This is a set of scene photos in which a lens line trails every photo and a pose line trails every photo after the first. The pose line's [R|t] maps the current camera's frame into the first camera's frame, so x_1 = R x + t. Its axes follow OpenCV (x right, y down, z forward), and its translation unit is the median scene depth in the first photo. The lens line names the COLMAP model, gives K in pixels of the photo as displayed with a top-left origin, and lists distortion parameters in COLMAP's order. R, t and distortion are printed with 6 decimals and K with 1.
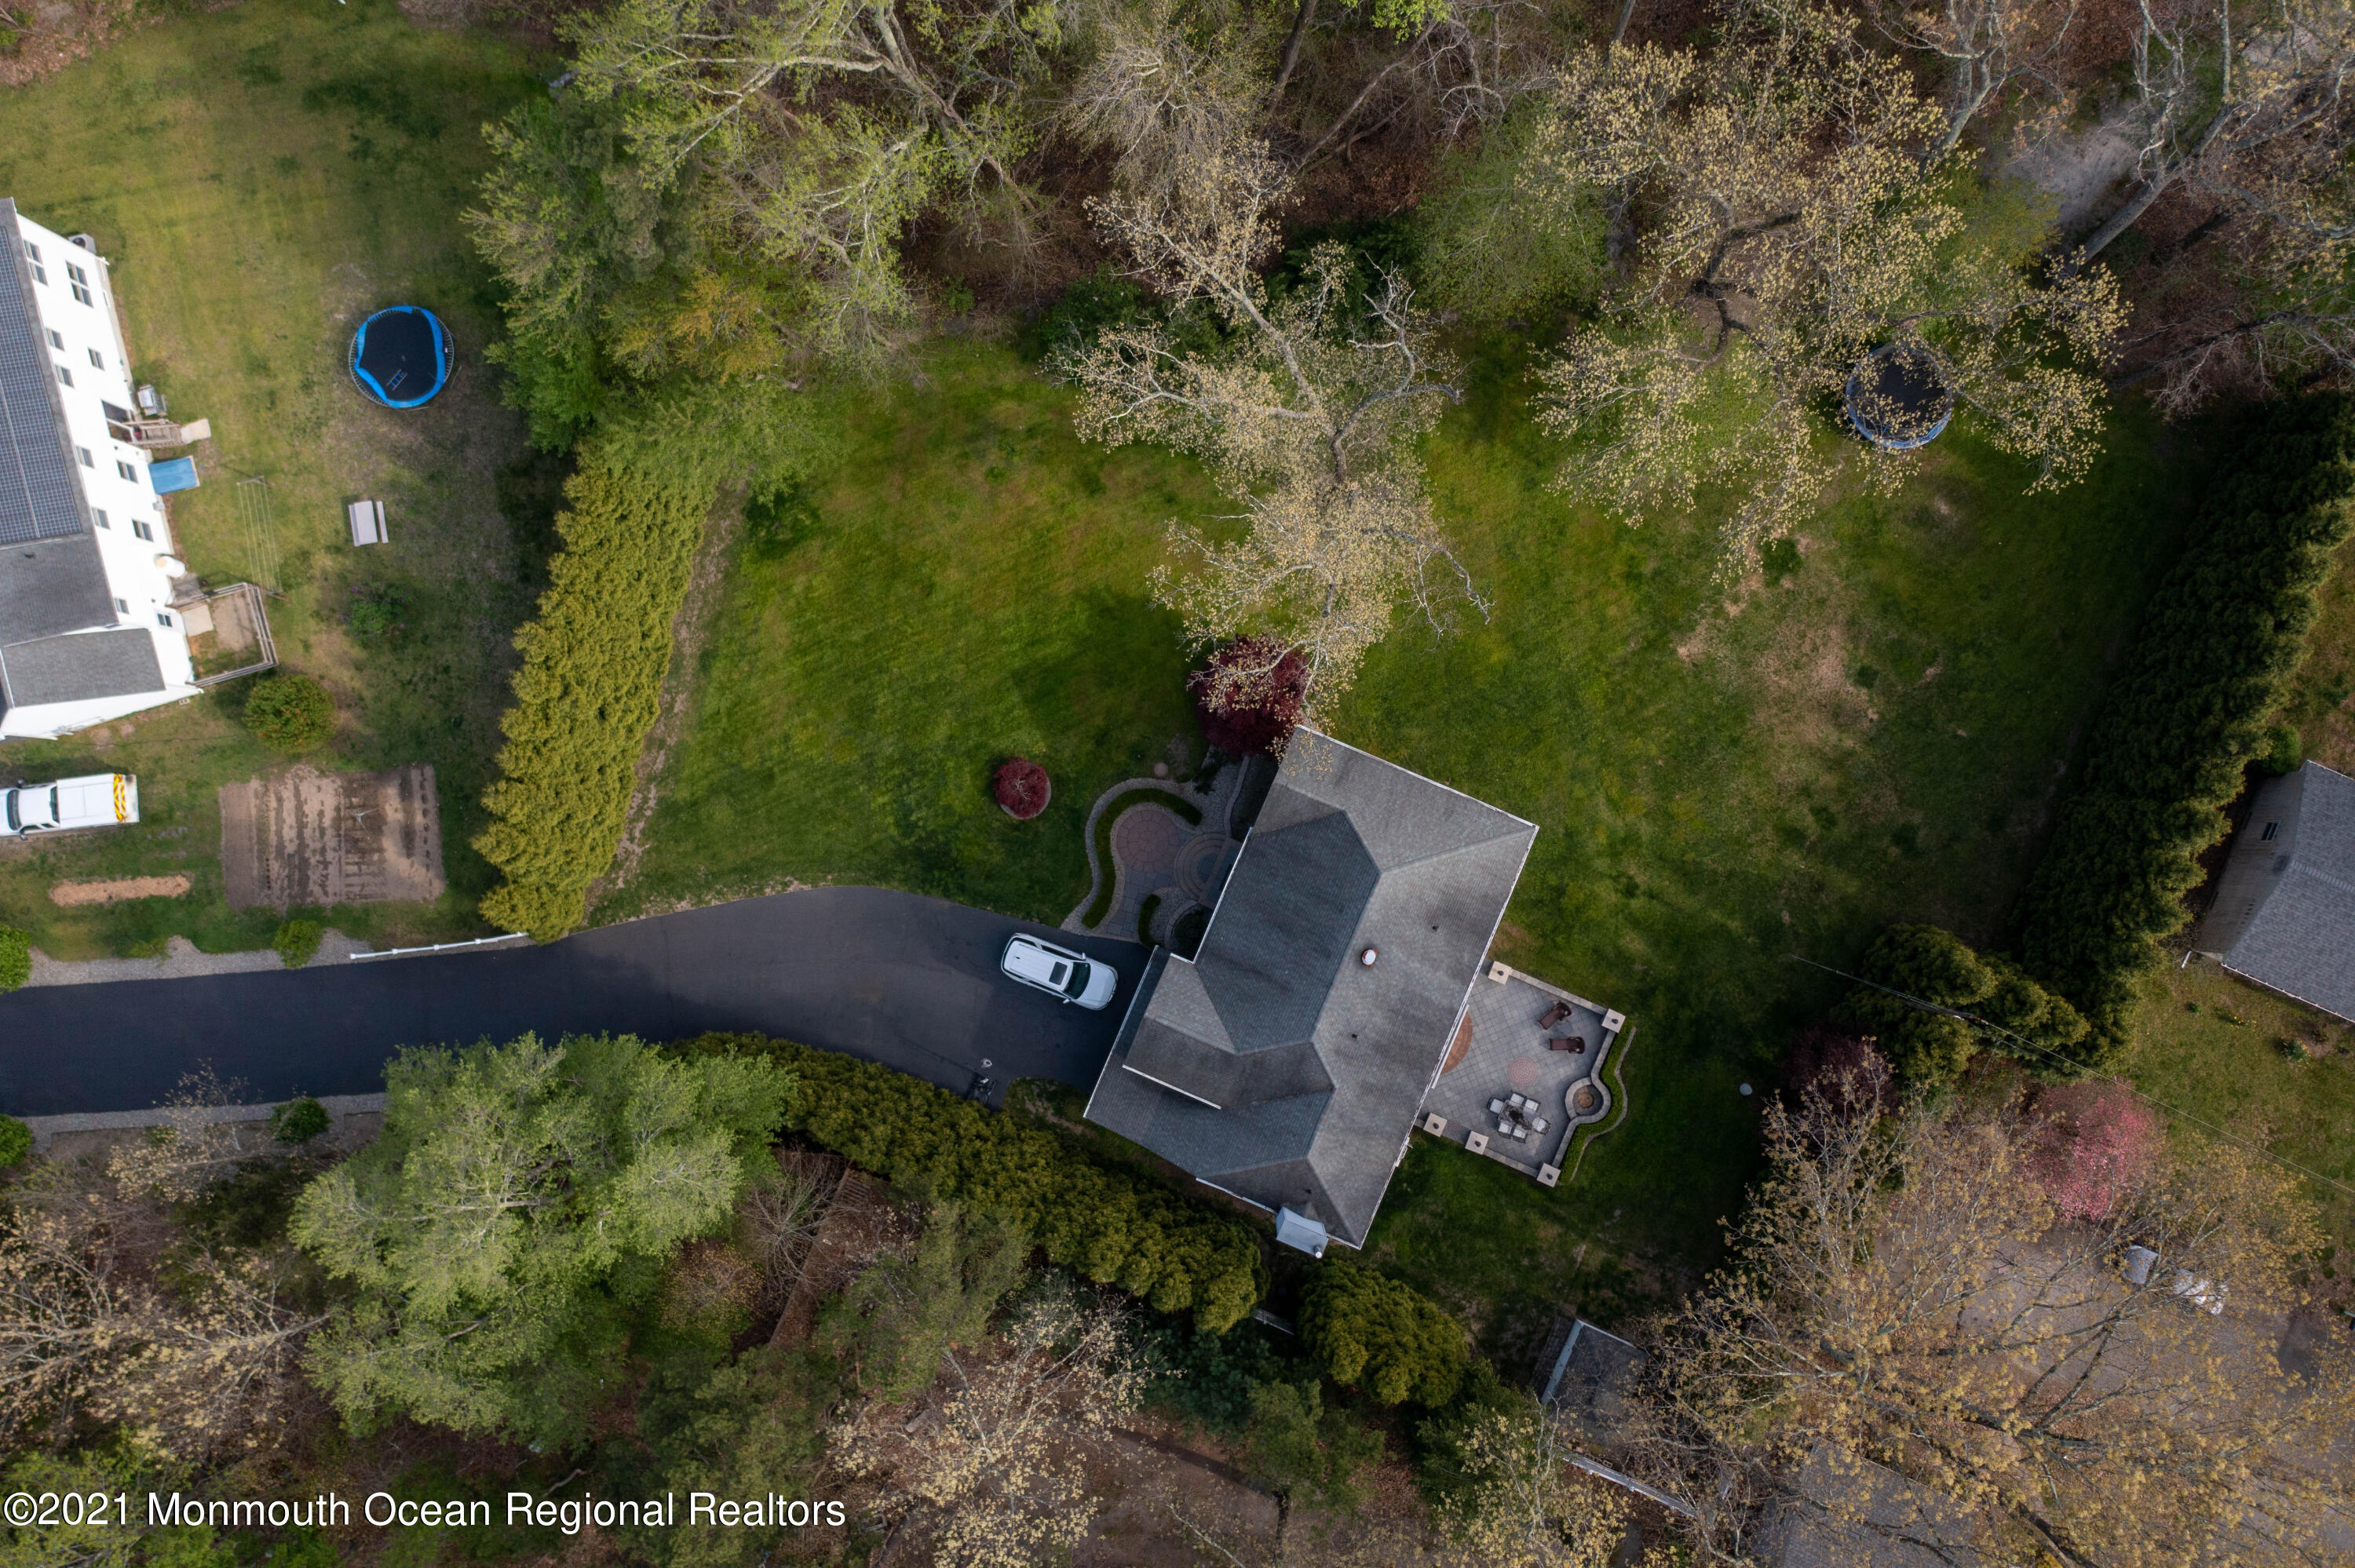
lens RADIAL K [[1865.6, 0, 1174.9], [0, 1865.6, 798.8], [0, 0, 1]] dist [-0.013672, -0.006811]
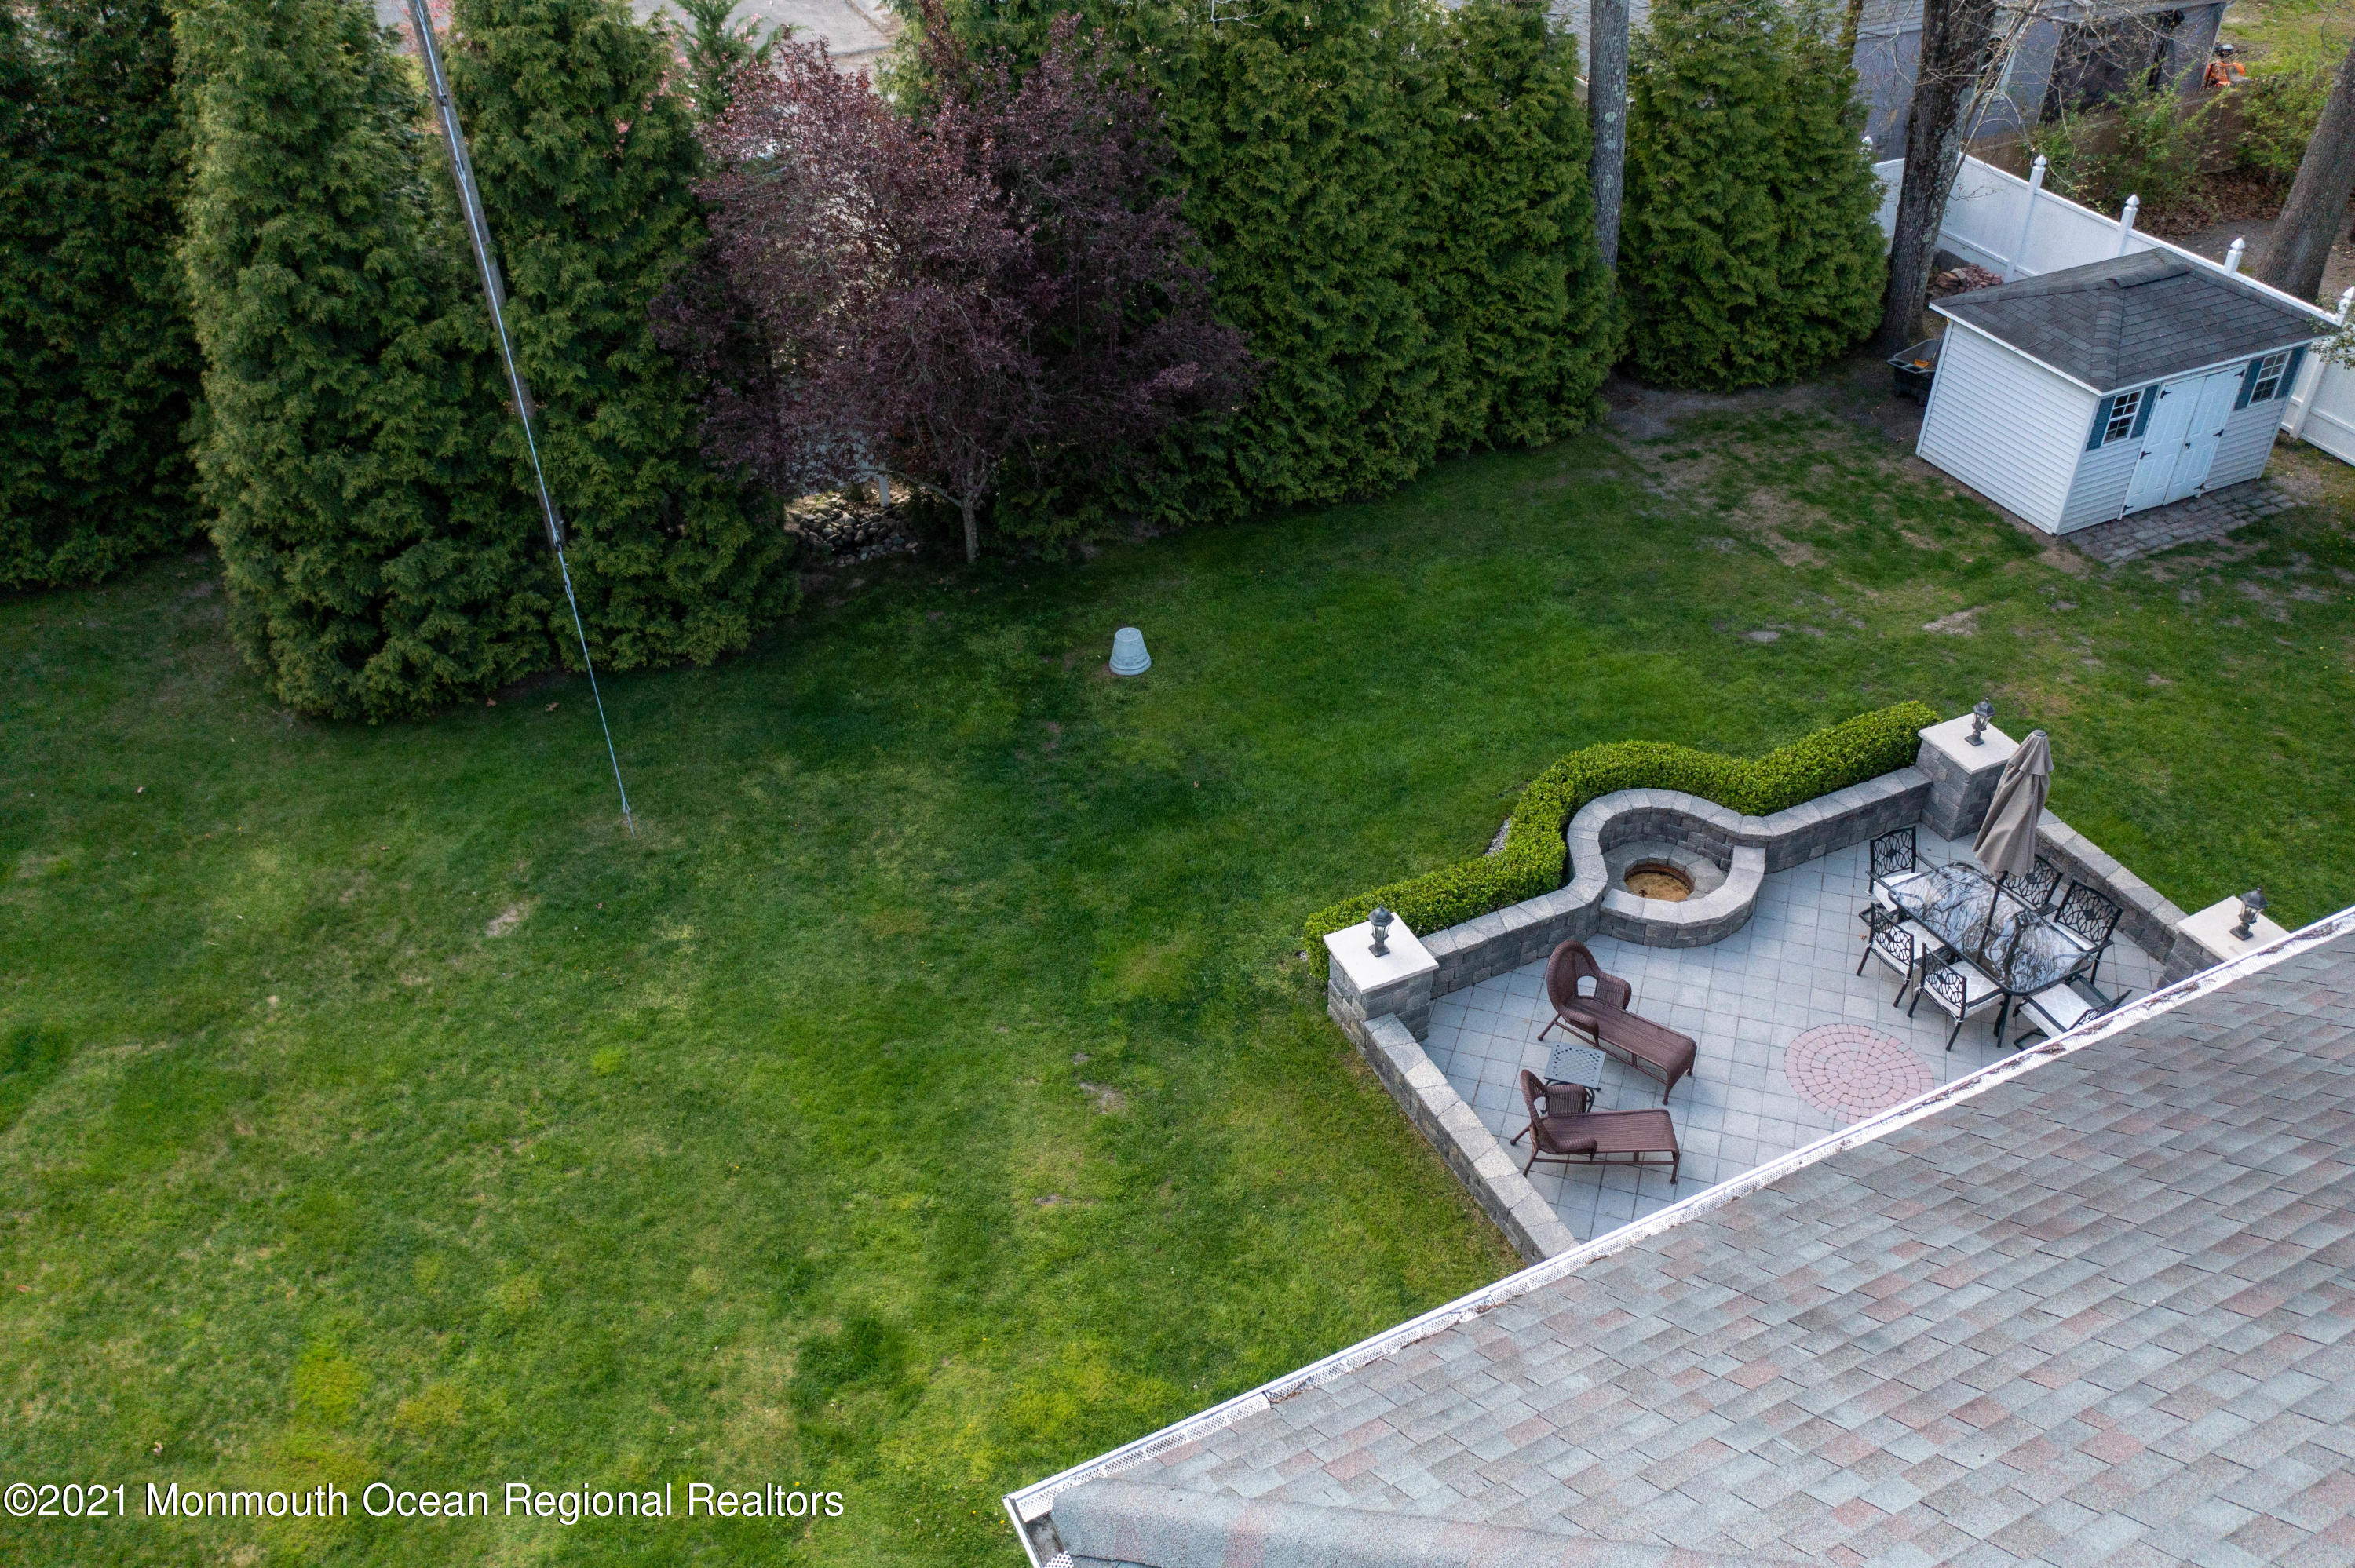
lens RADIAL K [[1865.6, 0, 1170.5], [0, 1865.6, 783.5], [0, 0, 1]] dist [-0.013672, -0.006811]
pose [[-0.749481, -0.389106, 0.535608, 0.146851], [0.662026, -0.441611, 0.605559, -0.016520], [0.000904, 0.808440, 0.588577, 0.858035]]
